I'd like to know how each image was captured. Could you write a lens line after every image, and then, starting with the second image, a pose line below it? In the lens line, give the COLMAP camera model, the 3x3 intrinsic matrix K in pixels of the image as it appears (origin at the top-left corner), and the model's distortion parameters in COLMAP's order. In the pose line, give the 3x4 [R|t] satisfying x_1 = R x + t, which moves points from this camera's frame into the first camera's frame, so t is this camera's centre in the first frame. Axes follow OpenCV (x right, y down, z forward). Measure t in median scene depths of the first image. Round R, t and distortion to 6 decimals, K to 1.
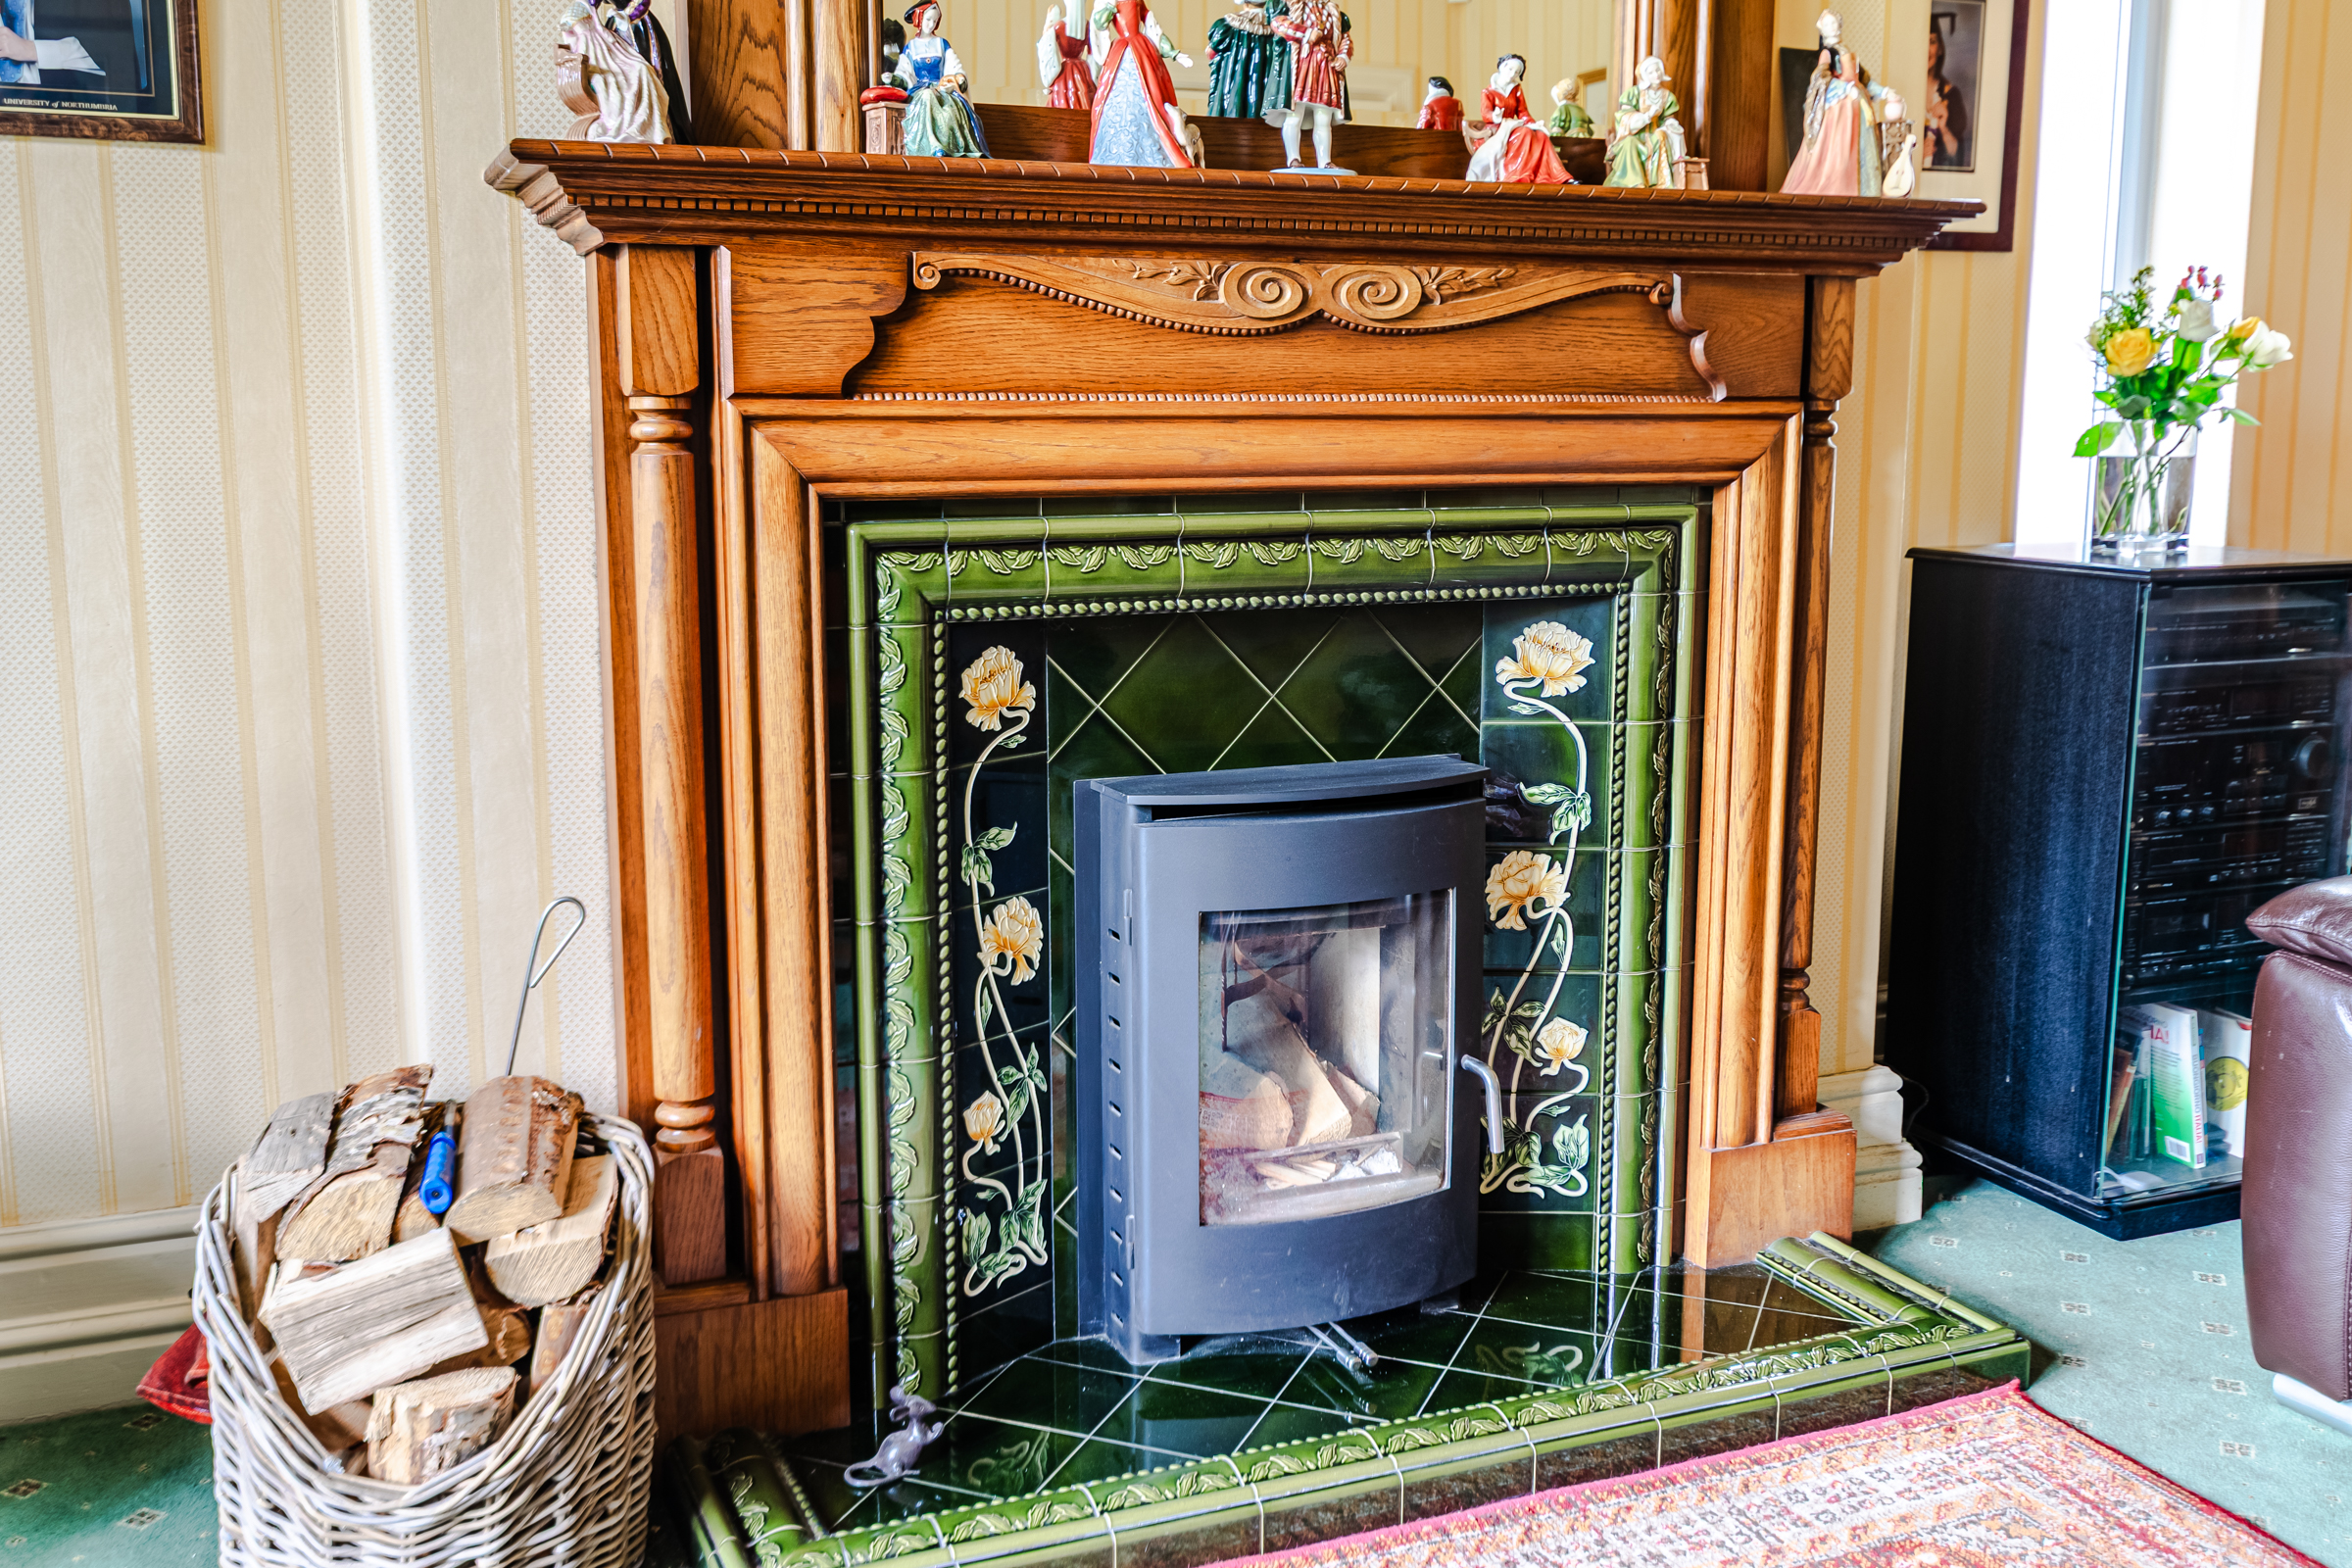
lens RADIAL K [[2203.6, 0, 1177.2], [0, 2203.6, 761.4], [0, 0, 1]] dist [-0.013956, -0.008567]
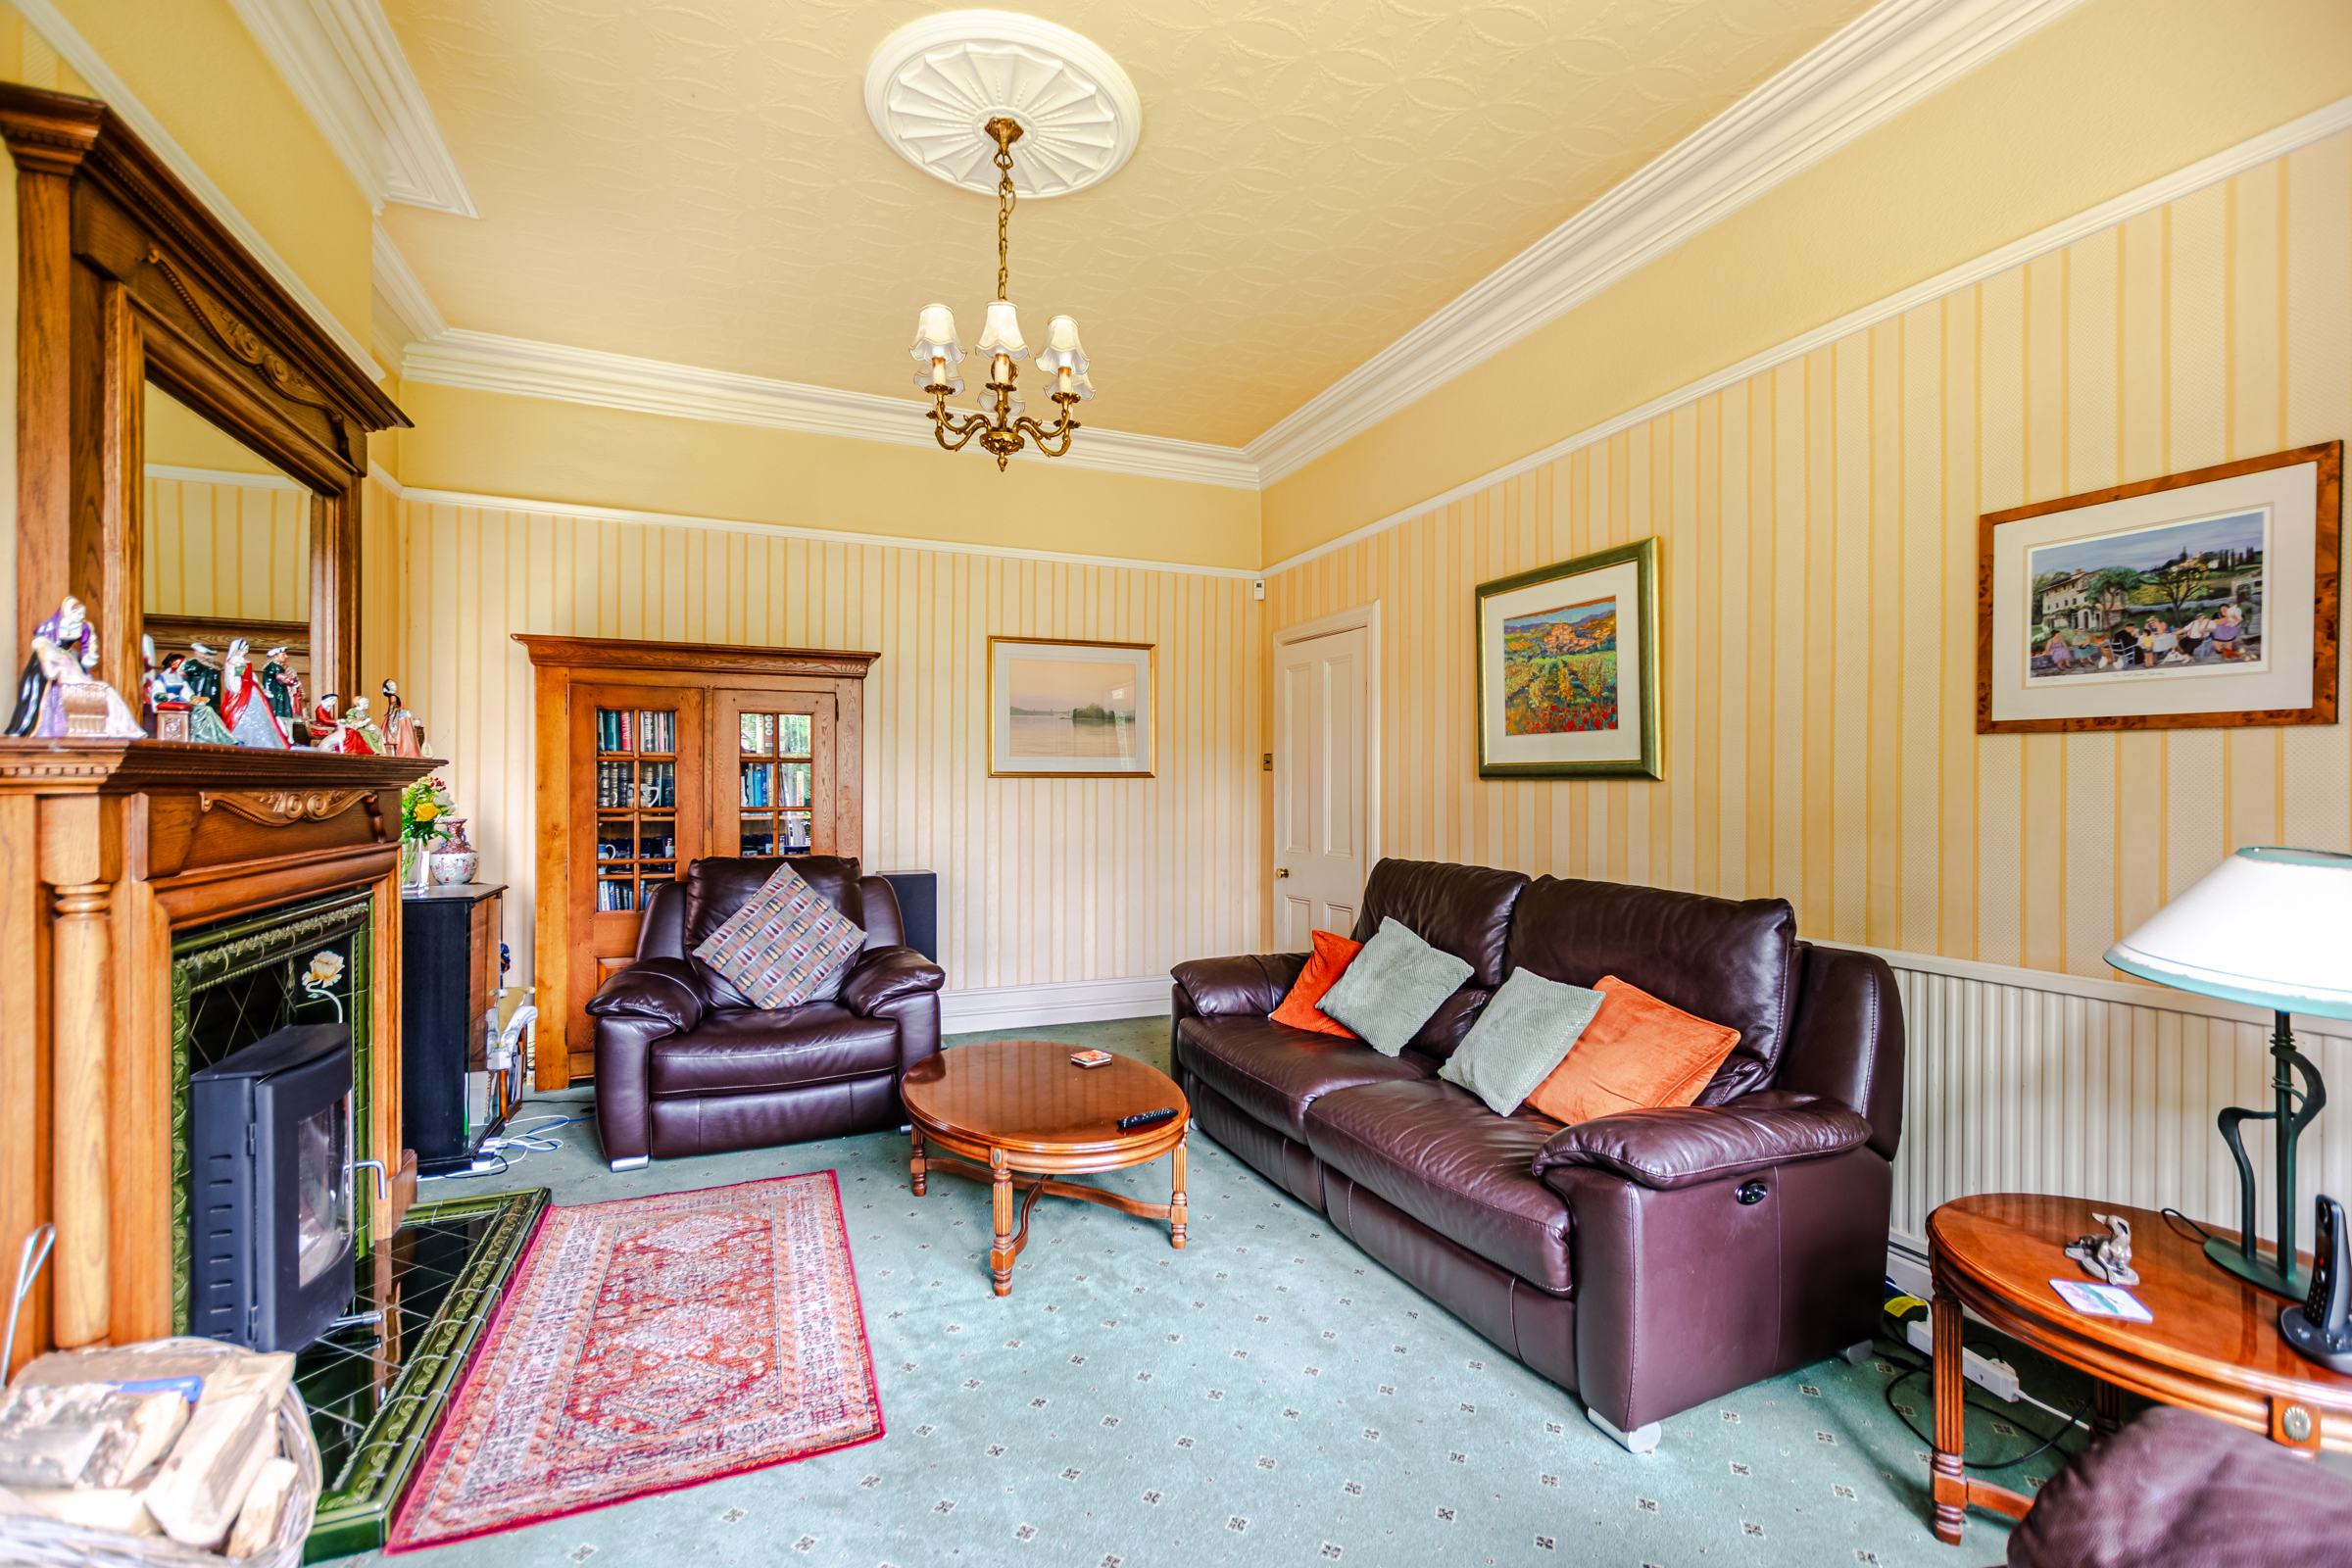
lens RADIAL K [[1019.7, 0, 1180.2], [0, 1019.7, 782.5], [0, 0, 1]] dist [0.013923, 0.000269]
pose [[0.010338, 0.004129, 0.999938, -0.882081], [0.156924, 0.987594, -0.005700, -0.096606], [-0.987557, 0.156973, 0.009562, 0.166867]]
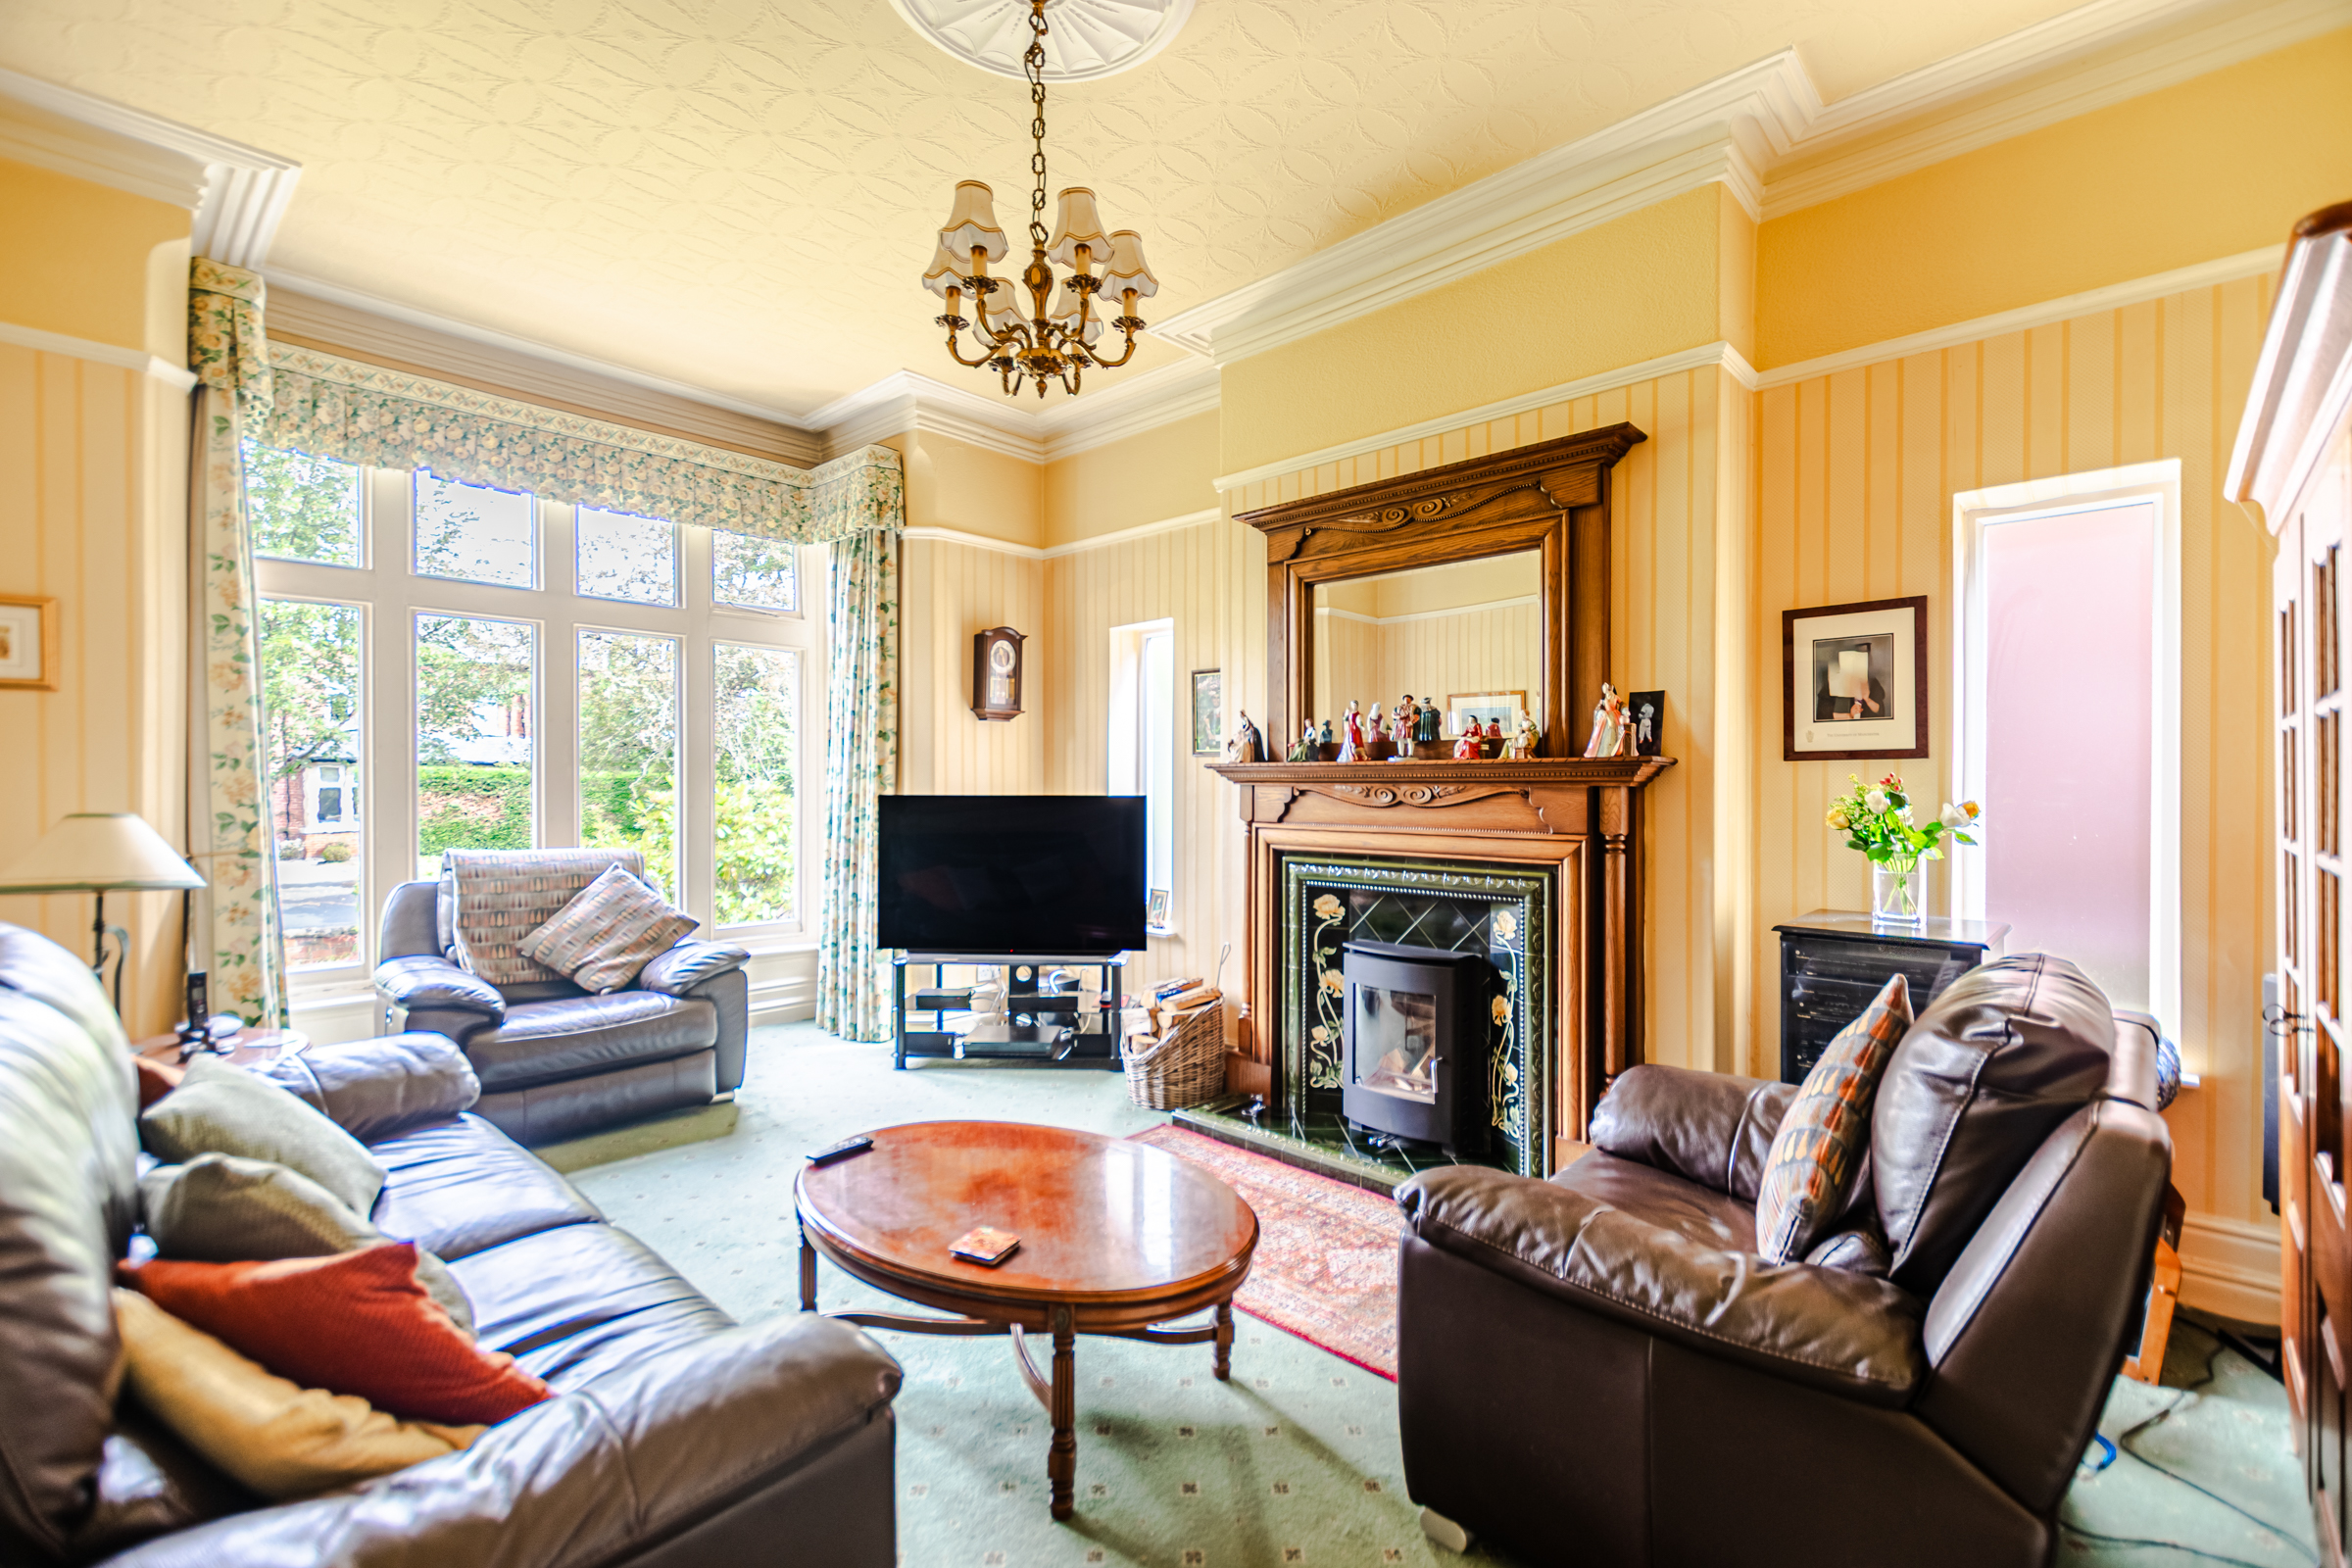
lens RADIAL K [[1022.7, 0, 1174.2], [0, 1022.7, 780.3], [0, 0, 1]] dist [-0.000833, -0.000542]
pose [[0.392103, -0.002050, -0.919919, 1.268073], [-0.146760, 0.987050, -0.064754, -0.087709], [0.908139, 0.160397, 0.386724, 0.125358]]
